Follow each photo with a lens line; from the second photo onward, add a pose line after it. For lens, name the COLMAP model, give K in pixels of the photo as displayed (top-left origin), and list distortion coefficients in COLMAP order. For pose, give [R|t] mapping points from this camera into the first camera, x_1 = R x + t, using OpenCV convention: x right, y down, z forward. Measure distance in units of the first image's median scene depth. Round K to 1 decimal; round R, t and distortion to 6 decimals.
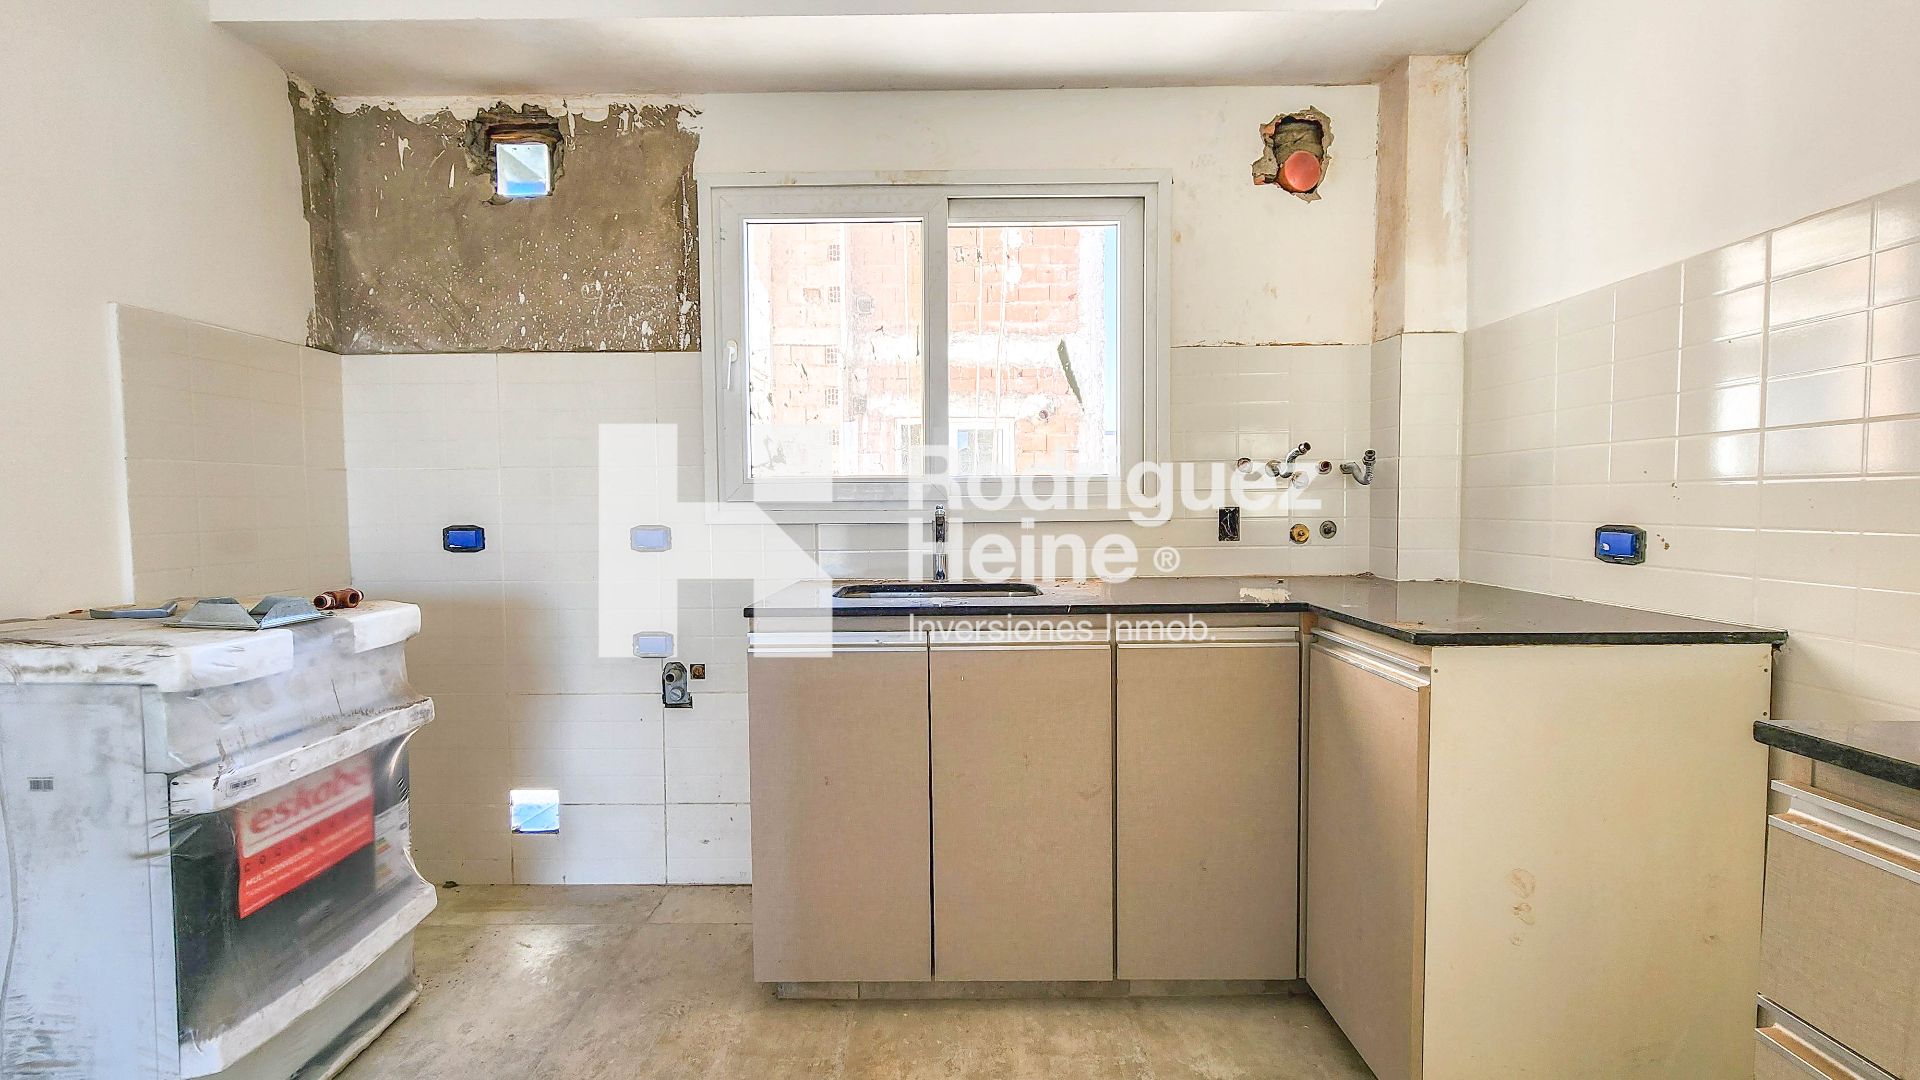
lens RADIAL K [[787.2, 0, 955.6], [0, 787.2, 542.2], [0, 0, 1]] dist [0.001116, -0.000293]
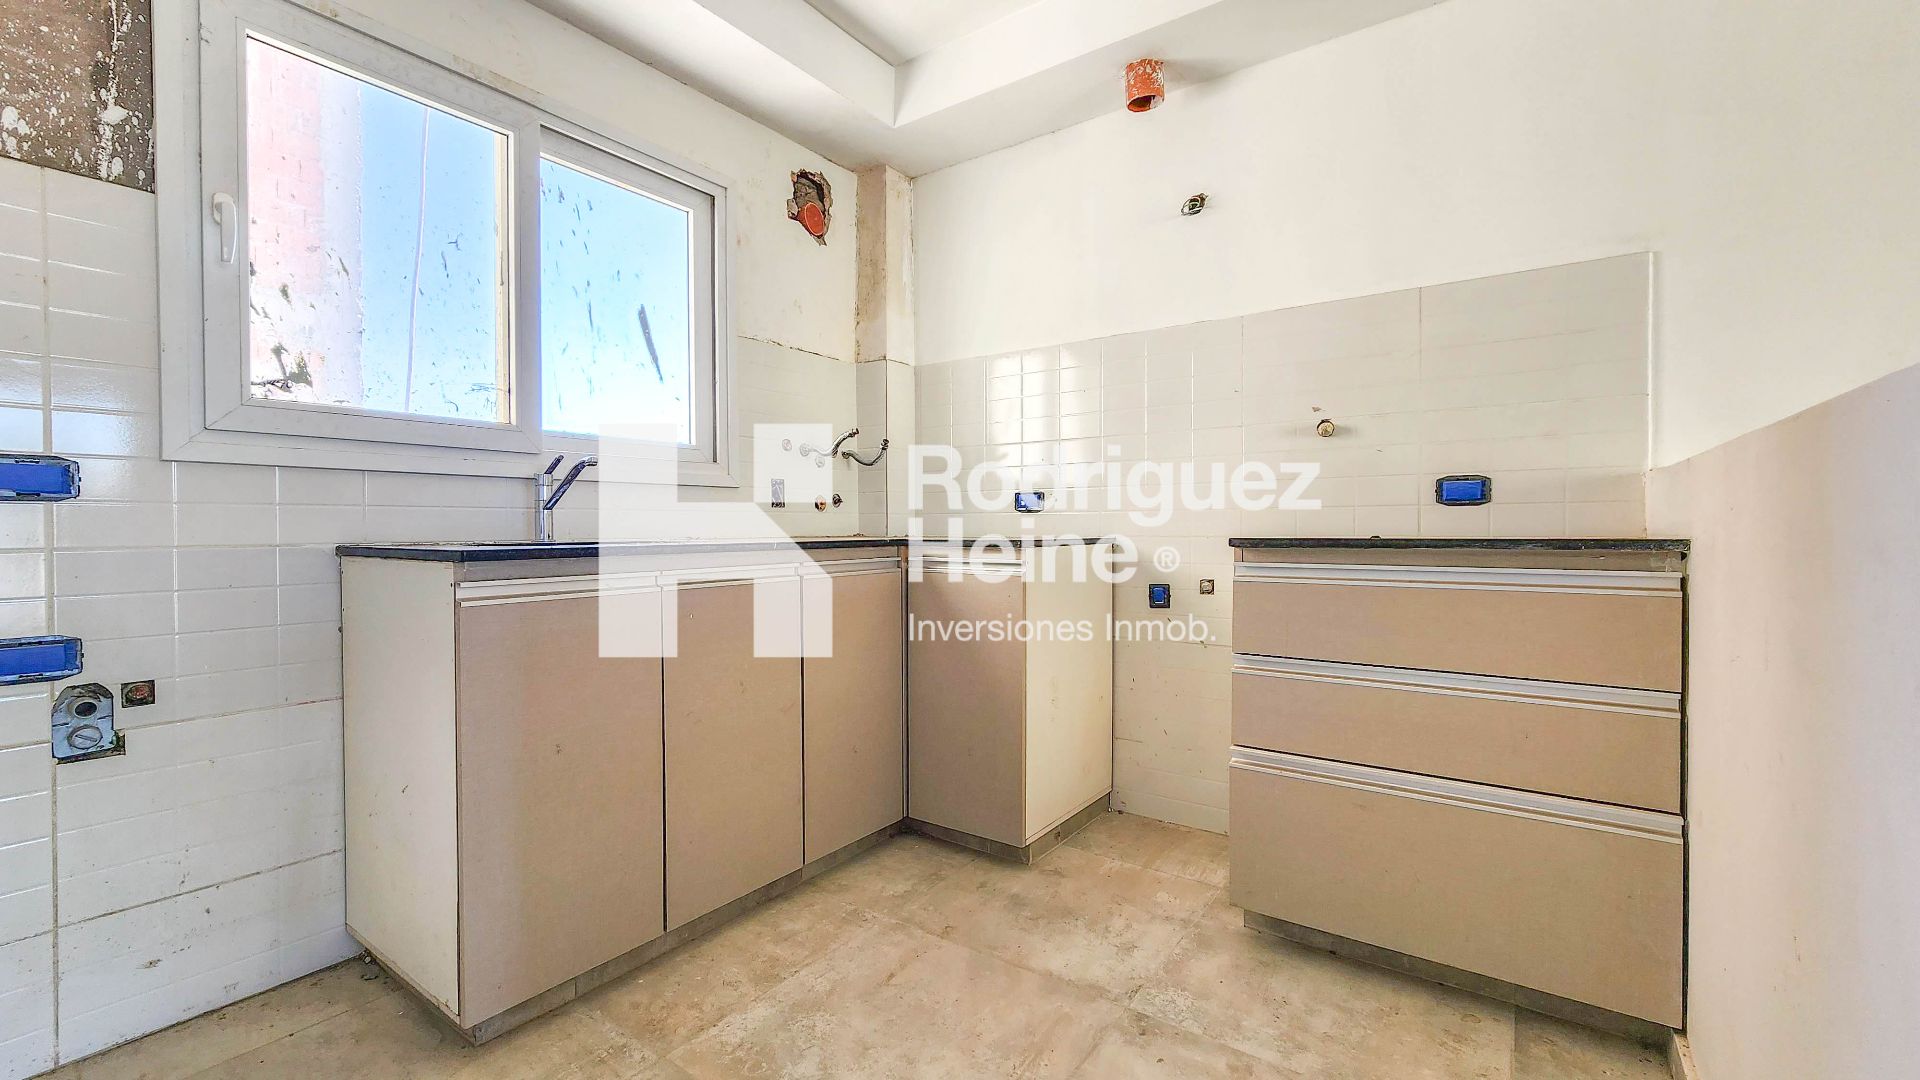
lens RADIAL K [[778.8, 0, 960.0], [0, 778.8, 540.0], [0, 0, 1]] dist [0.004293, 0.000198]
pose [[0.578516, -0.010470, 0.815604, -0.467891], [0.038187, 0.999169, -0.014260, 0.077269], [-0.814777, 0.039395, 0.578435, 0.098063]]
